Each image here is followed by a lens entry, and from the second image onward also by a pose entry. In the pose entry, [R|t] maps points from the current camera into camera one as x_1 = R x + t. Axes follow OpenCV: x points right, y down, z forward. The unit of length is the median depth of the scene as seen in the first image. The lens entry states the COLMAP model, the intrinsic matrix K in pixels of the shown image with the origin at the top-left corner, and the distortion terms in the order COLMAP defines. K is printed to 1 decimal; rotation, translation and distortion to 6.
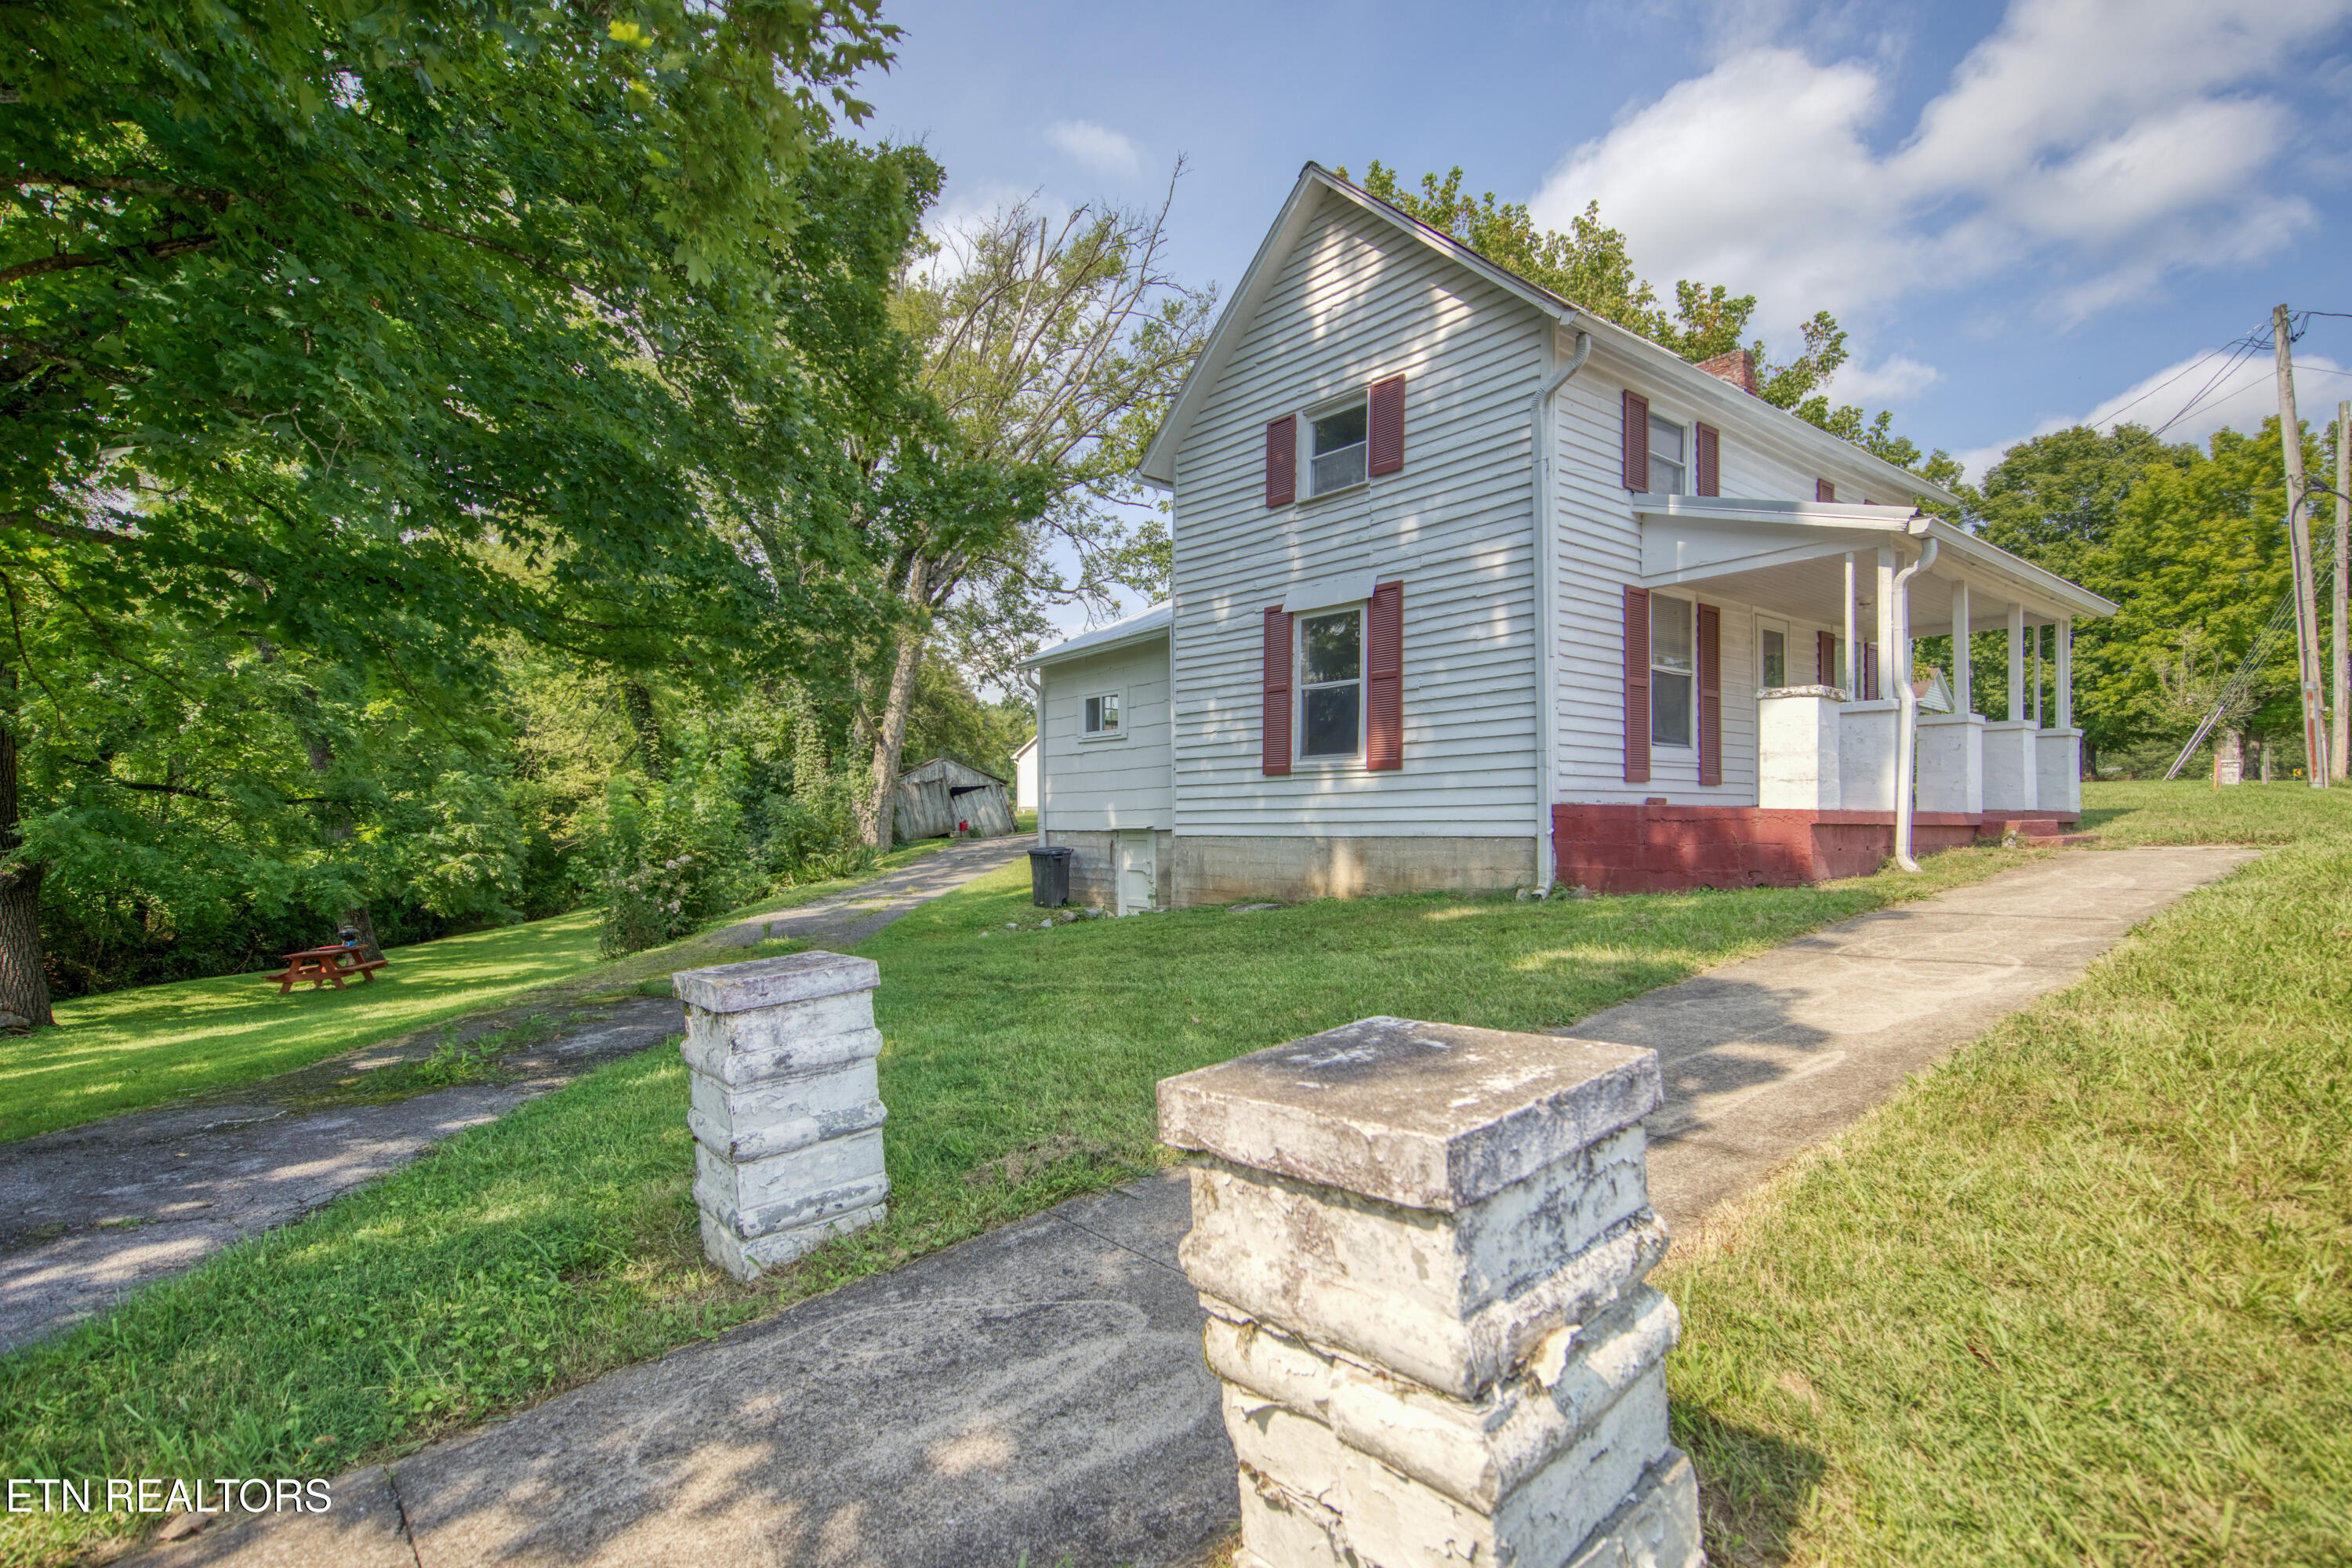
lens RADIAL K [[1117.6, 0, 1154.4], [0, 1117.6, 789.7], [0, 0, 1]] dist [-0.002077, -0.000062]
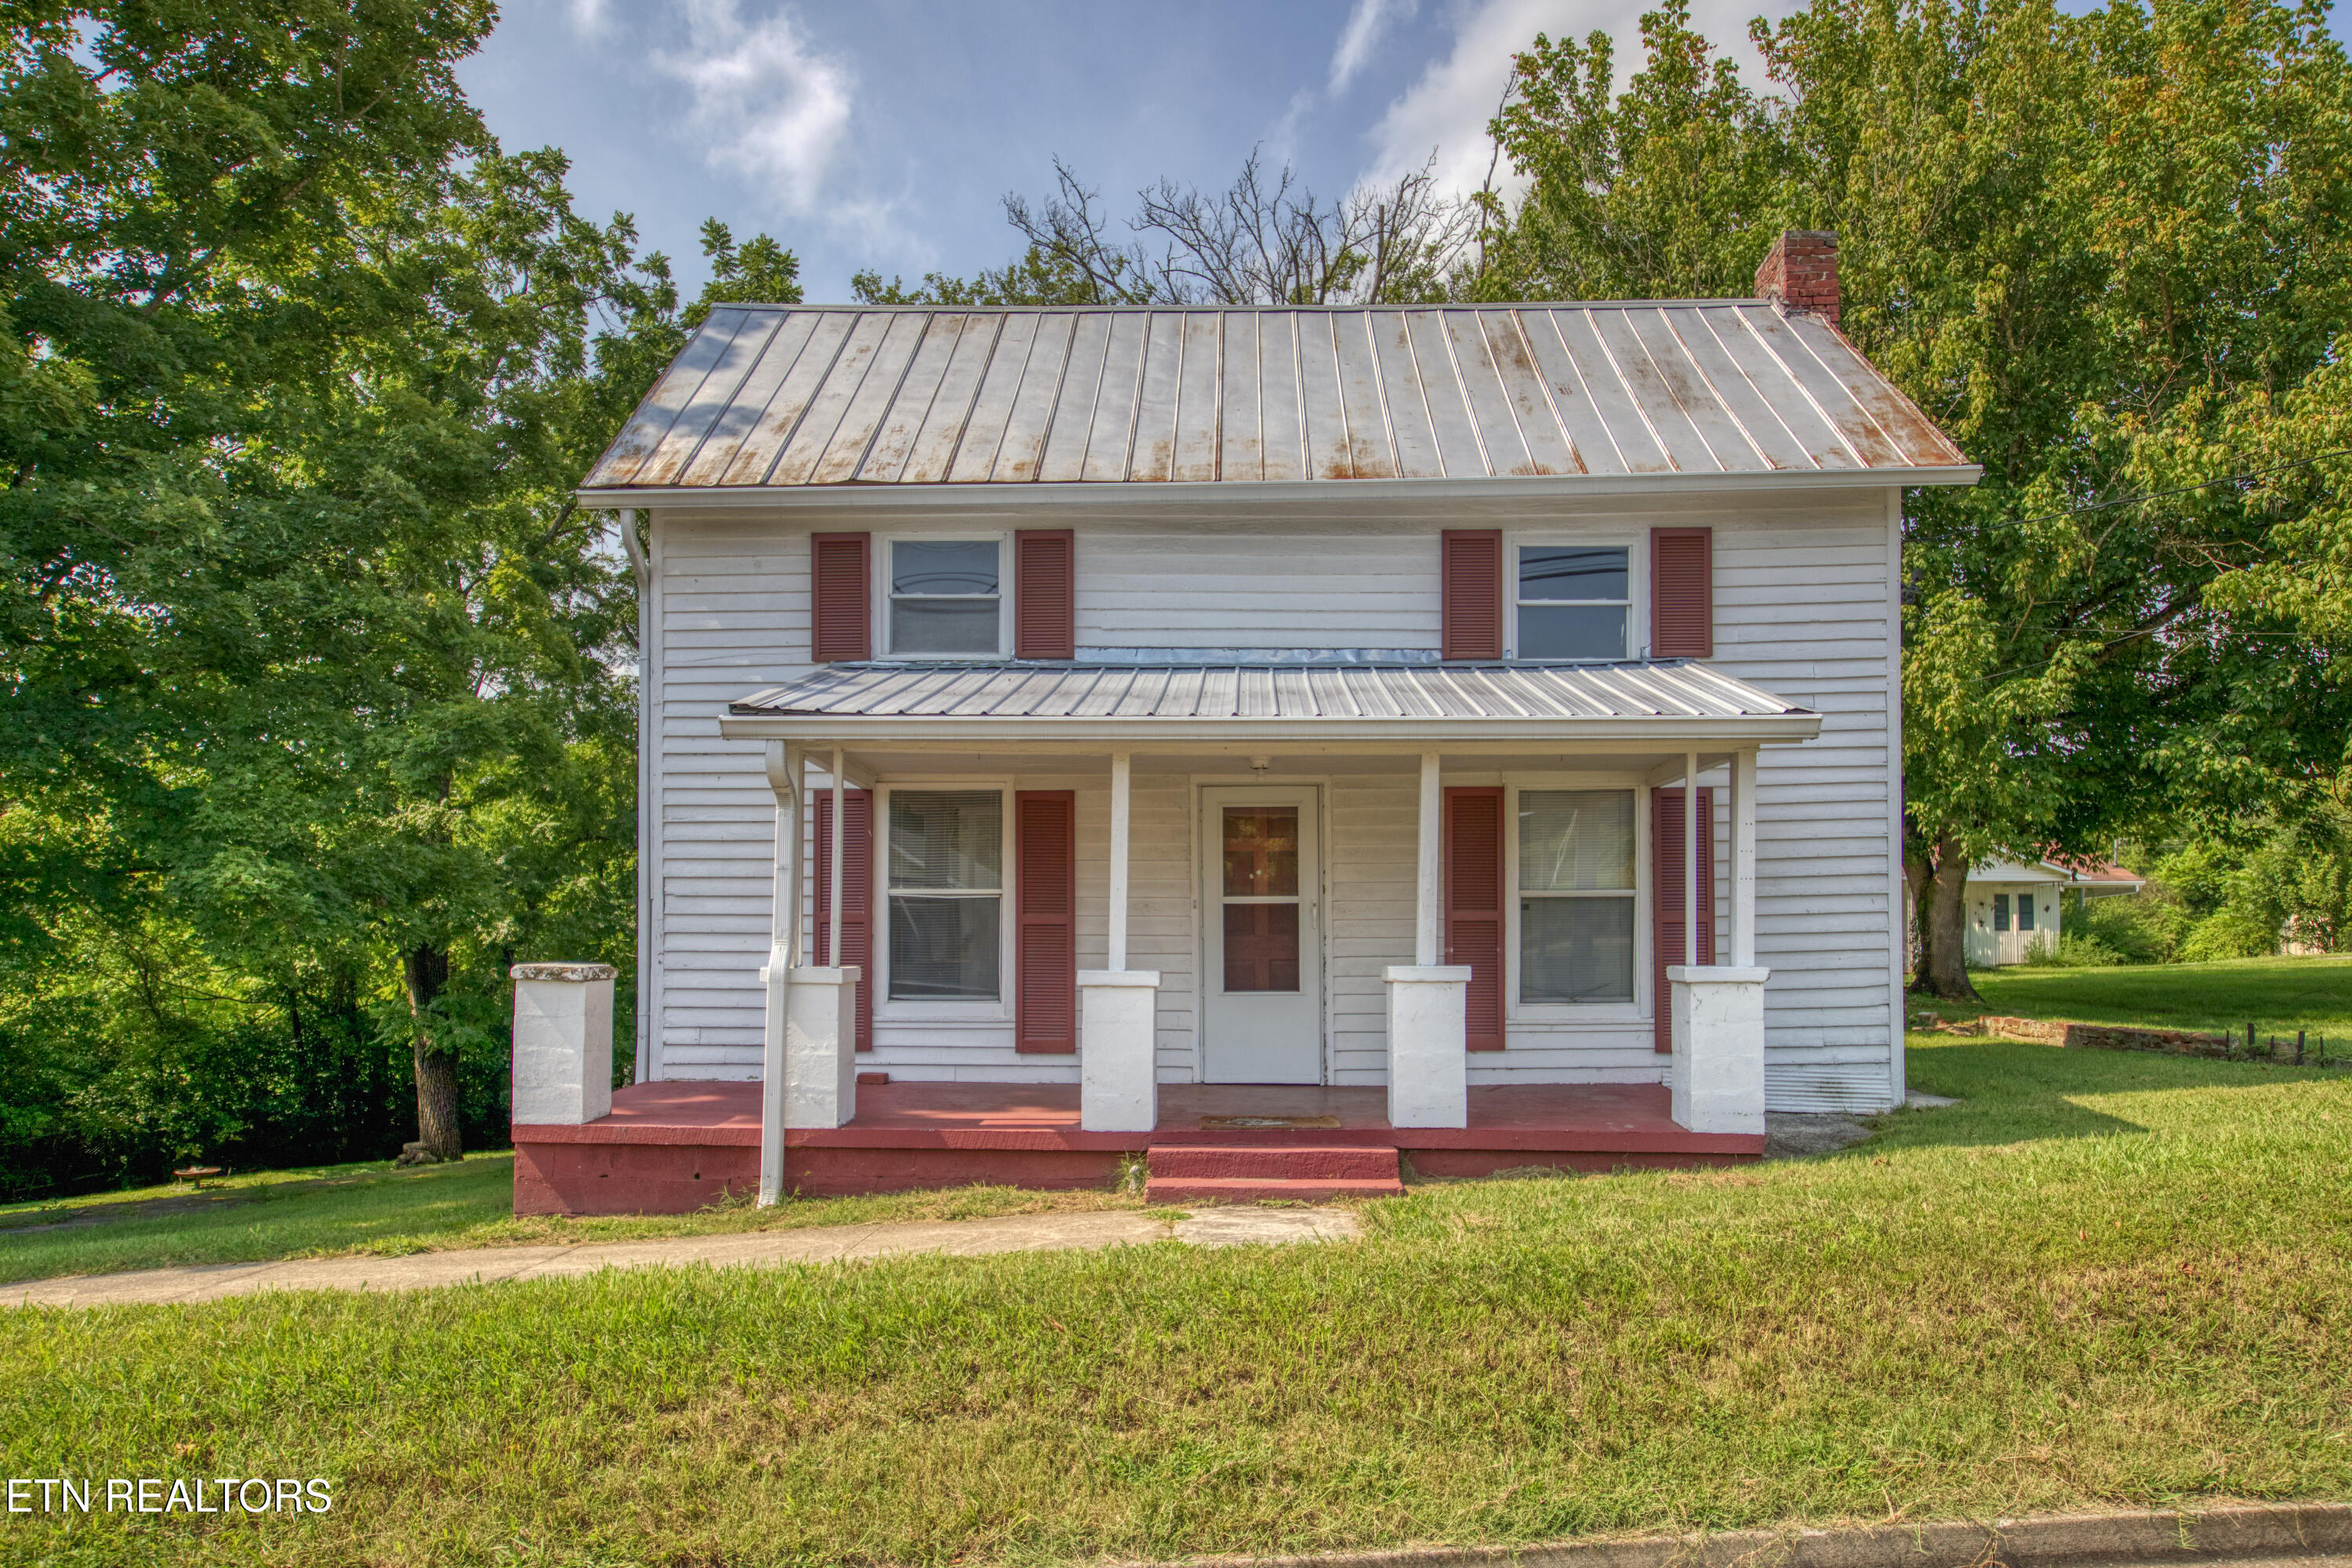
lens RADIAL K [[1587.4, 0, 1219.0], [0, 1587.4, 823.7], [0, 0, 1]] dist [0.007068, 0.002959]
pose [[0.755669, -0.041018, -0.653668, 0.276901], [0.010841, 0.998684, -0.050136, -0.021487], [0.654864, 0.030800, 0.755119, 0.075315]]
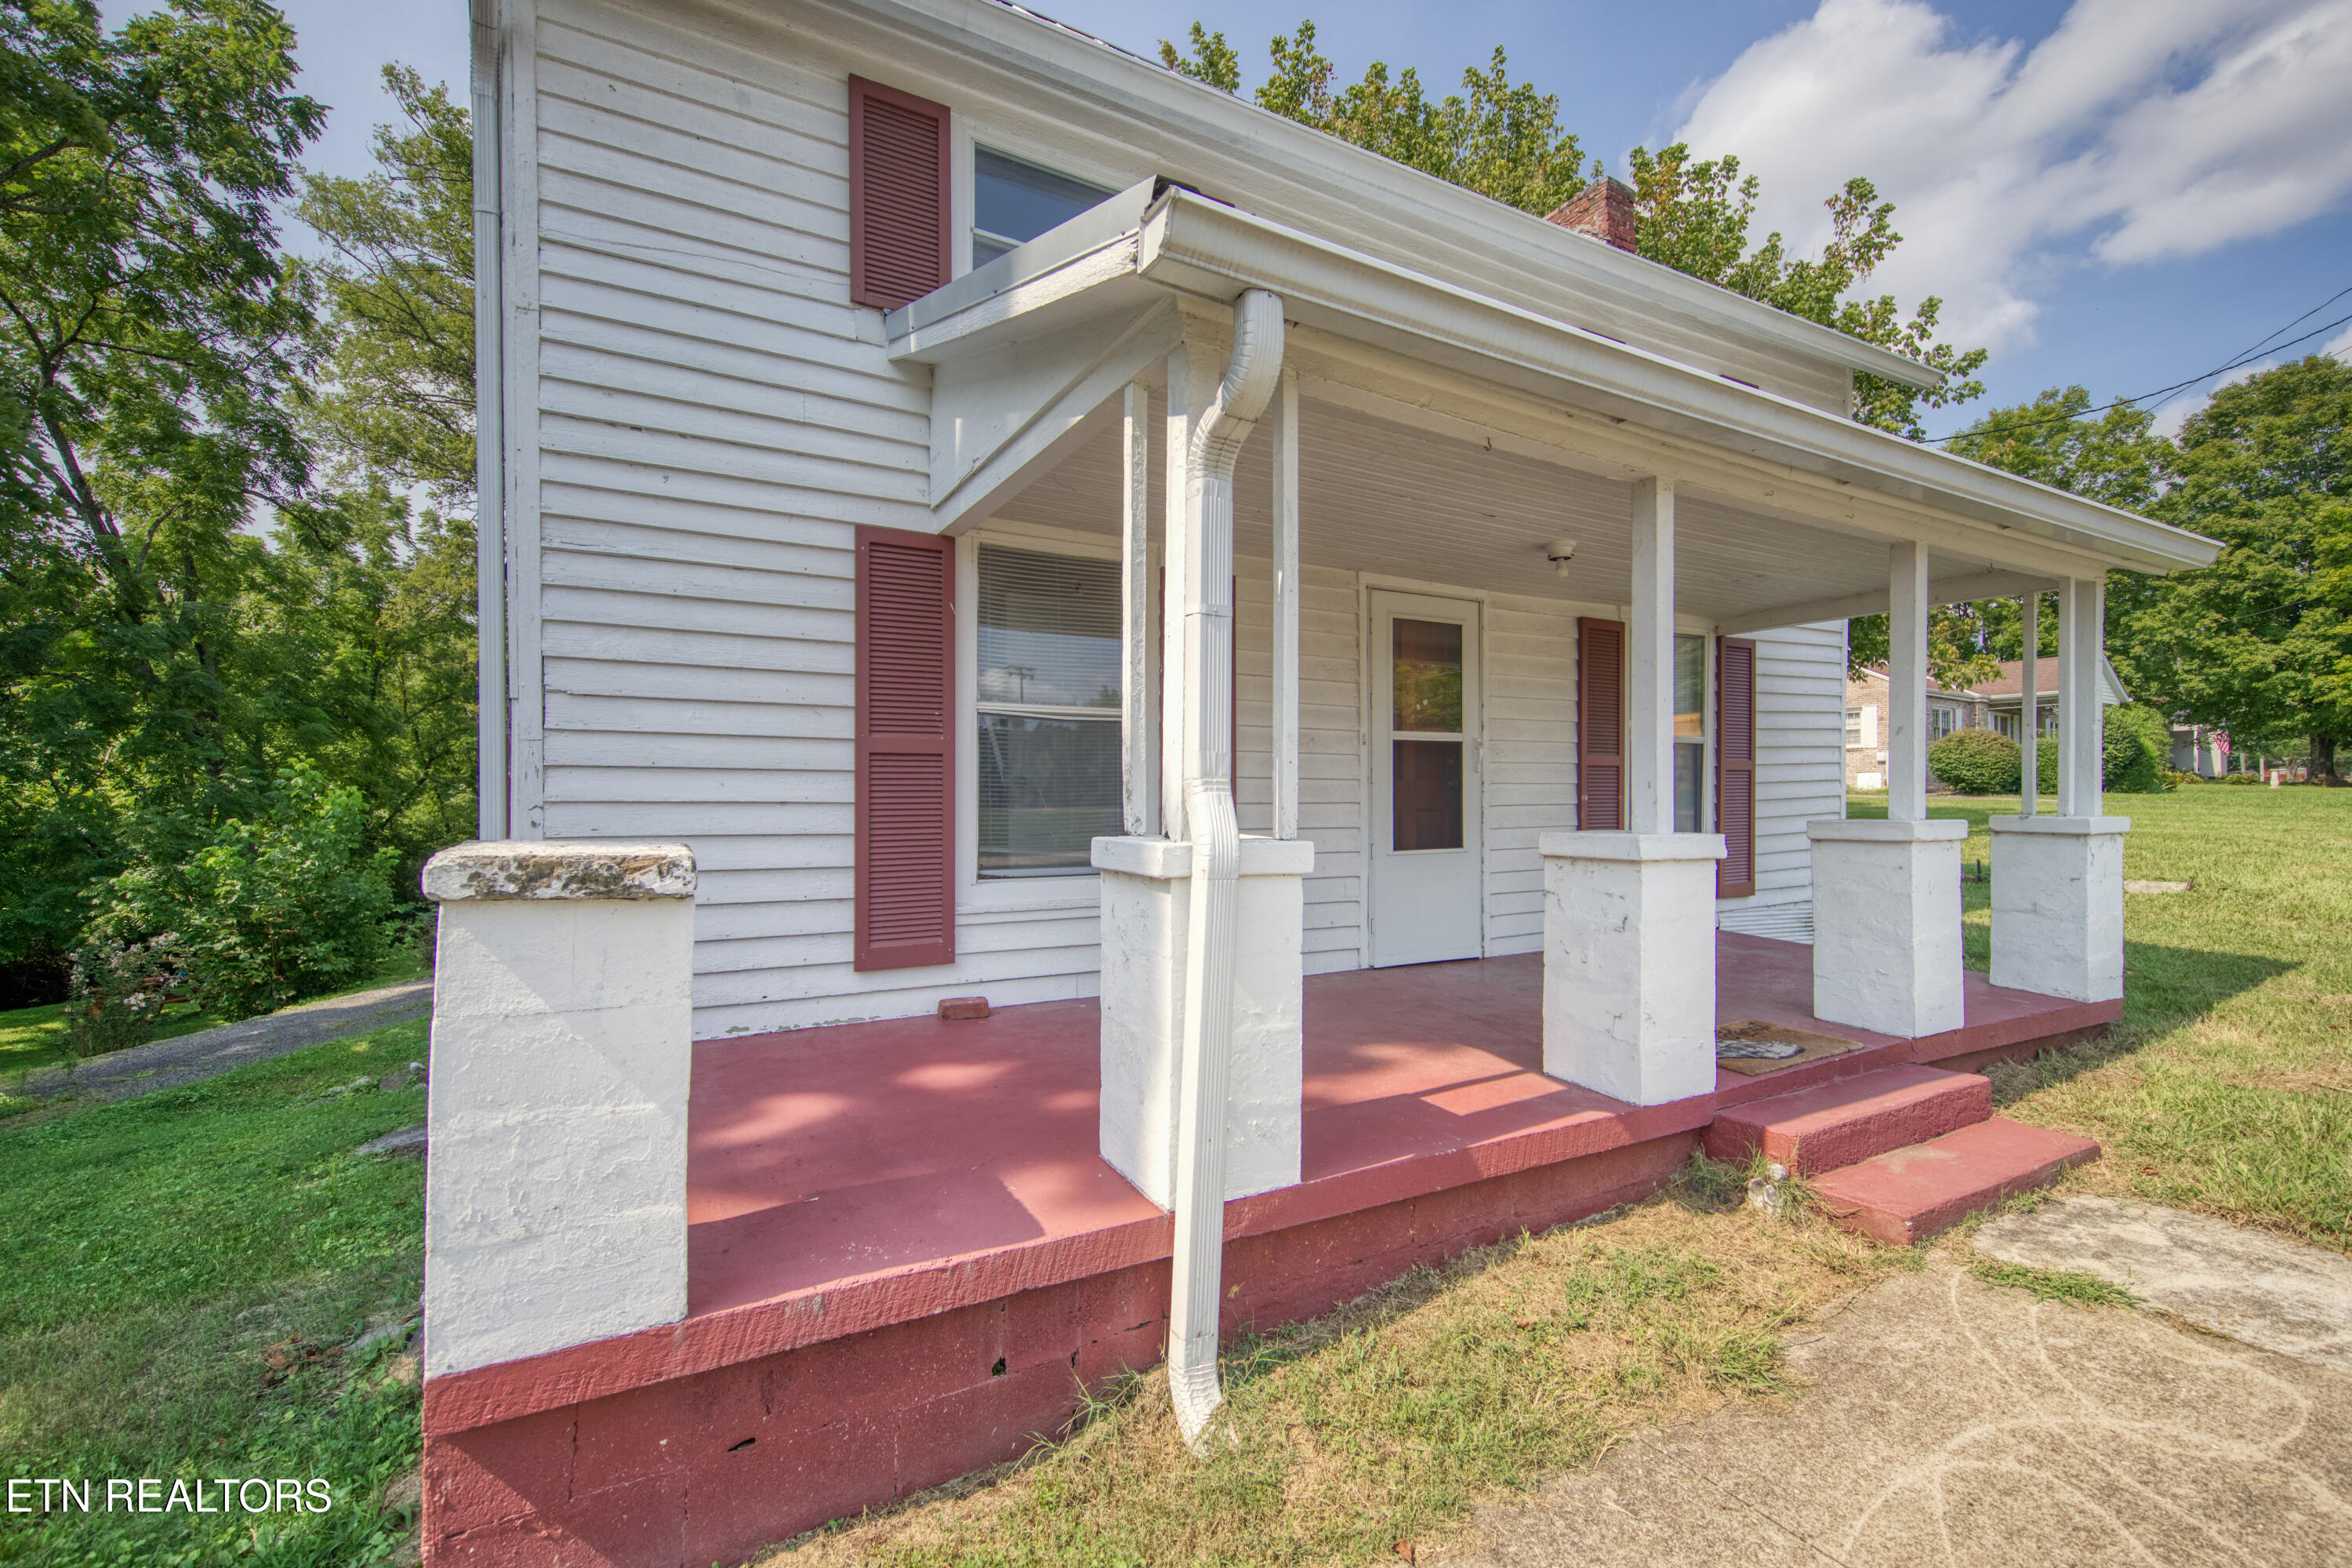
lens RADIAL K [[988.5, 0, 1158.5], [0, 988.5, 766.0], [0, 0, 1]] dist [0.009105, -0.000625]
pose [[0.984939, 0.006061, -0.172796, 0.125610], [-0.005822, 0.999981, 0.001894, -0.018580], [0.172805, -0.000860, 0.984956, 0.131538]]
